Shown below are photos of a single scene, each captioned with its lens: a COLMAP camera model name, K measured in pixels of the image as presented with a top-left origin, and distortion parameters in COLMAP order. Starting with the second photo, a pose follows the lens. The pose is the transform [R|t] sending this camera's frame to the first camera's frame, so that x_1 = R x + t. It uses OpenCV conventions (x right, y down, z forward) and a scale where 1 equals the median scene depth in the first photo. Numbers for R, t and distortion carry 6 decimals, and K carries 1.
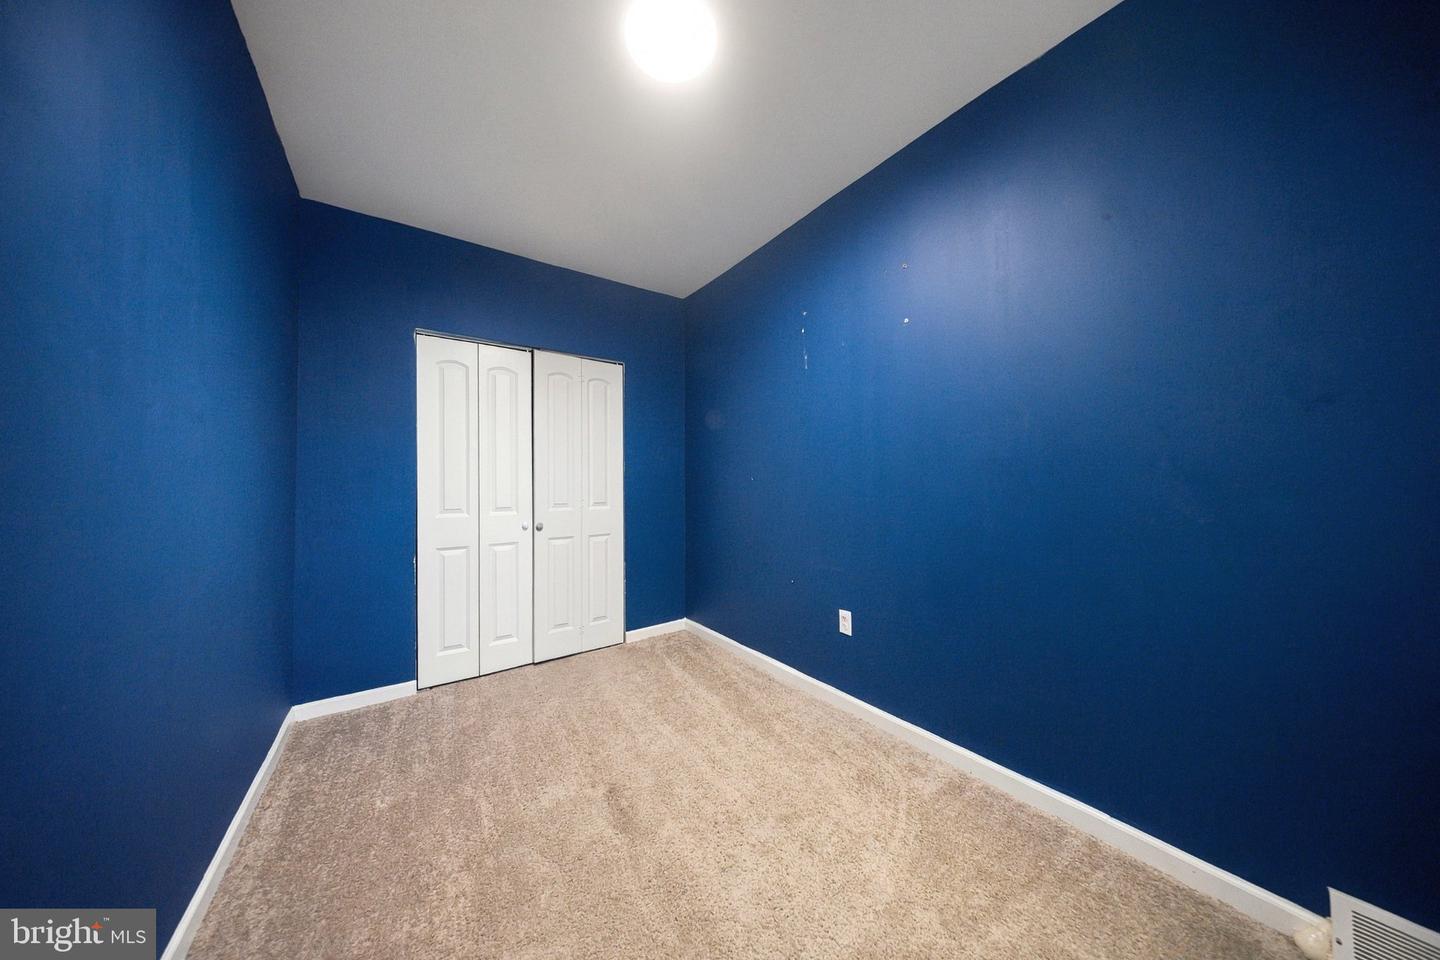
lens RADIAL K [[429.2, 0, 716.3], [0, 429.2, 486.4], [0, 0, 1]] dist [0.000133, 0.000008]
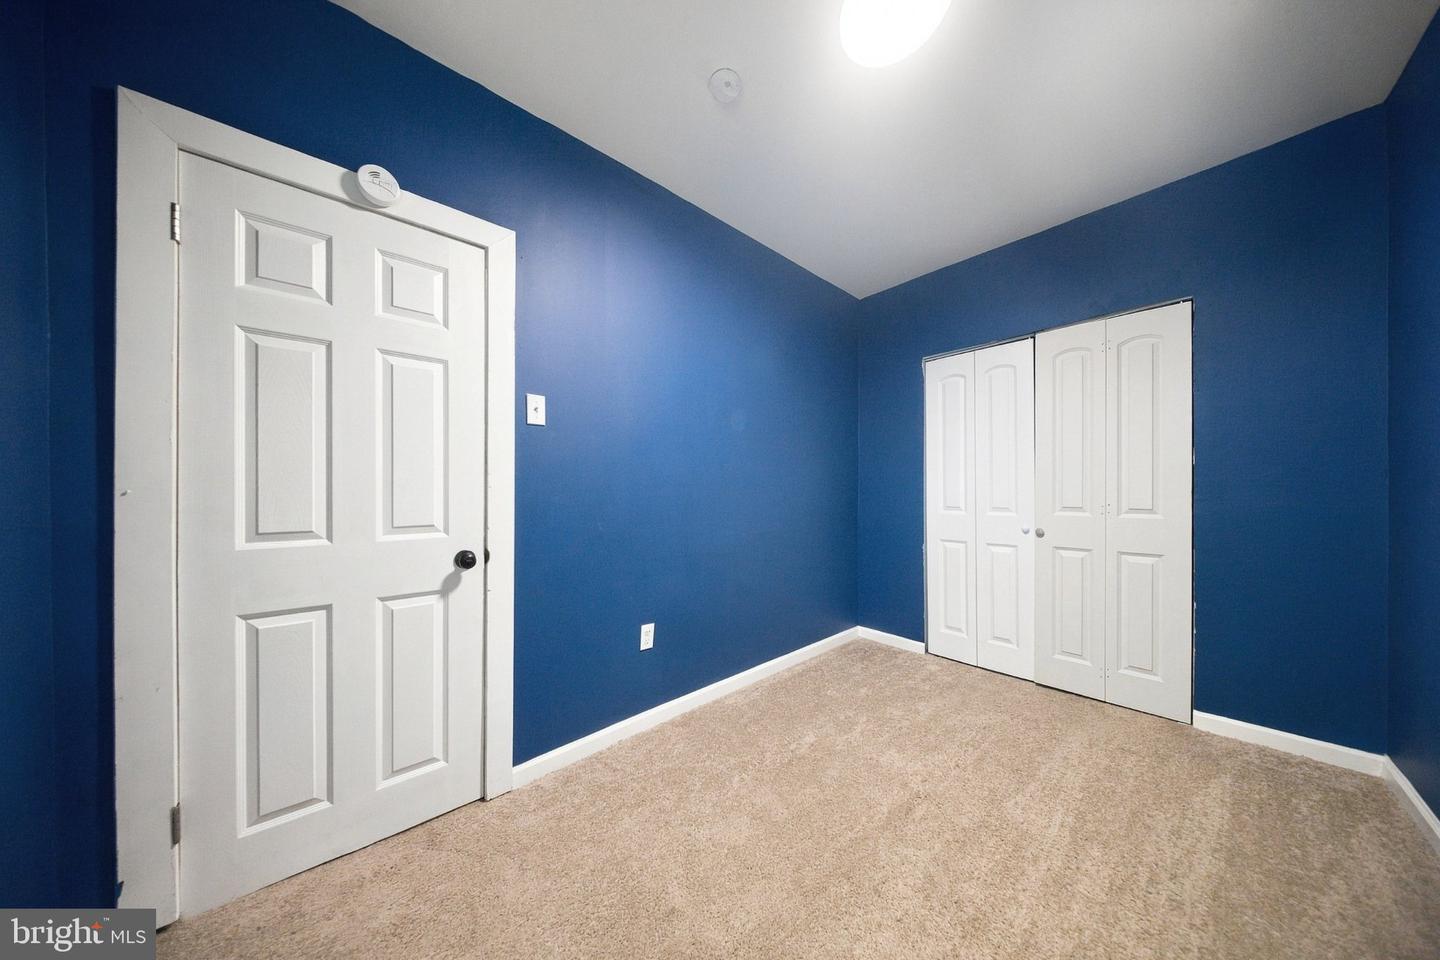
lens RADIAL K [[437.3, 0, 721.5], [0, 437.3, 486.1], [0, 0, 1]] dist [-0.000100, 0.000006]
pose [[0.111409, 0.006887, -0.993751, 0.446532], [0.008210, 0.999935, 0.007850, -0.014161], [0.993741, -0.009034, 0.111345, 0.264153]]
